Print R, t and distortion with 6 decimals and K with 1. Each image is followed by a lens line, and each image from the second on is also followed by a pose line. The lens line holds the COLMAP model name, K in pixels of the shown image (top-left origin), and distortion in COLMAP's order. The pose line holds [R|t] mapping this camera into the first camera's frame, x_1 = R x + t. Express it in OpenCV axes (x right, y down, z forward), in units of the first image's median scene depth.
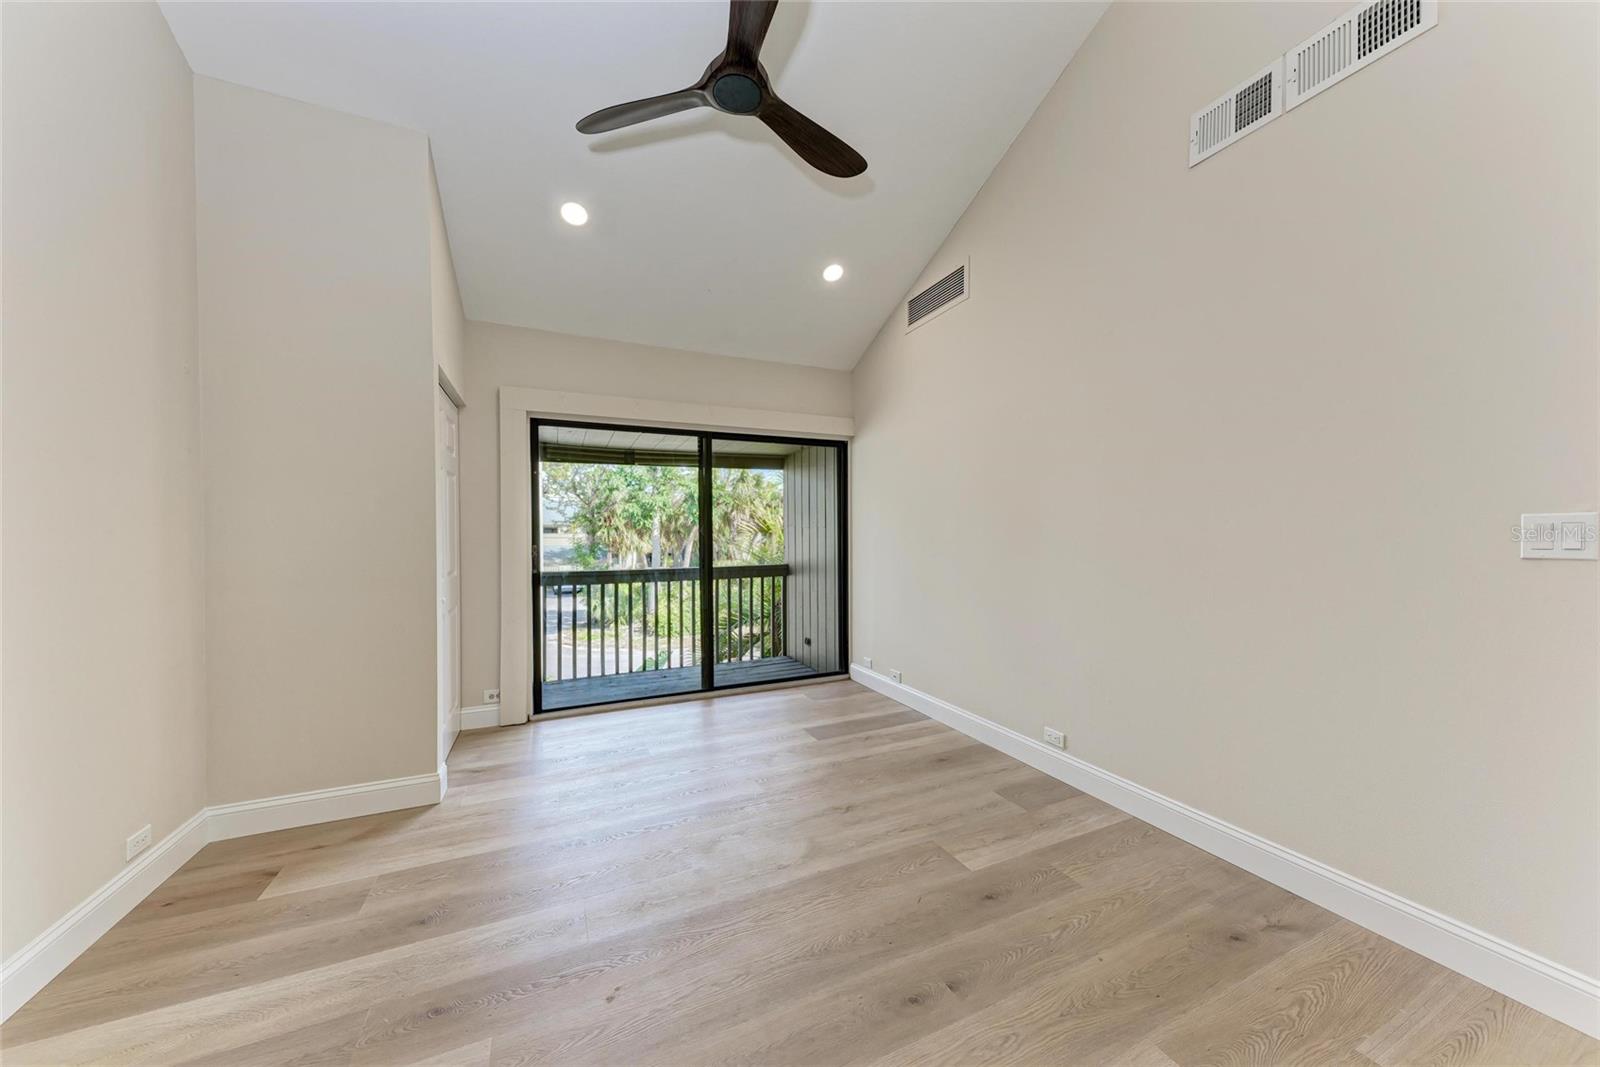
lens RADIAL K [[561.2, 0, 798.6], [0, 561.2, 536.9], [0, 0, 1]] dist [0.016212, -0.001417]
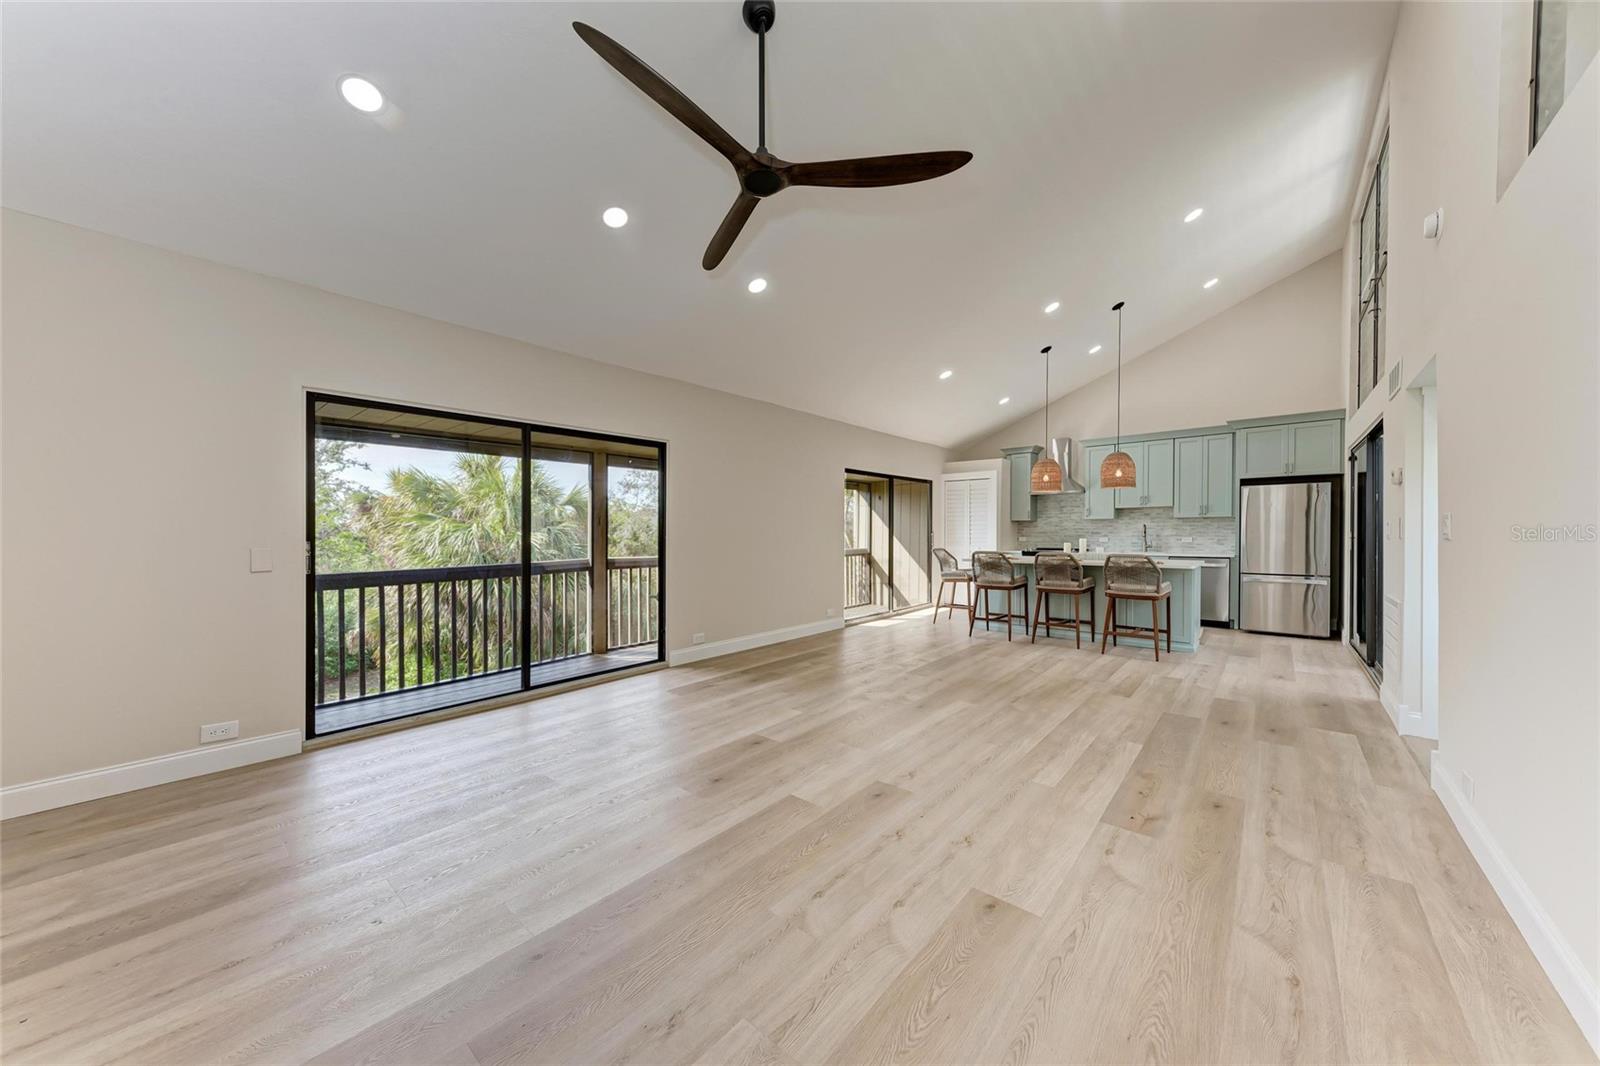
lens RADIAL K [[561.2, 0, 799.1], [0, 561.2, 541.5], [0, 0, 1]] dist [0.016212, -0.001417]
pose [[0.912577, -0.004957, 0.408875, -0.144442], [-0.000313, 0.999918, 0.012820, 0.003549], [-0.408905, -0.011827, 0.912500, -0.081754]]
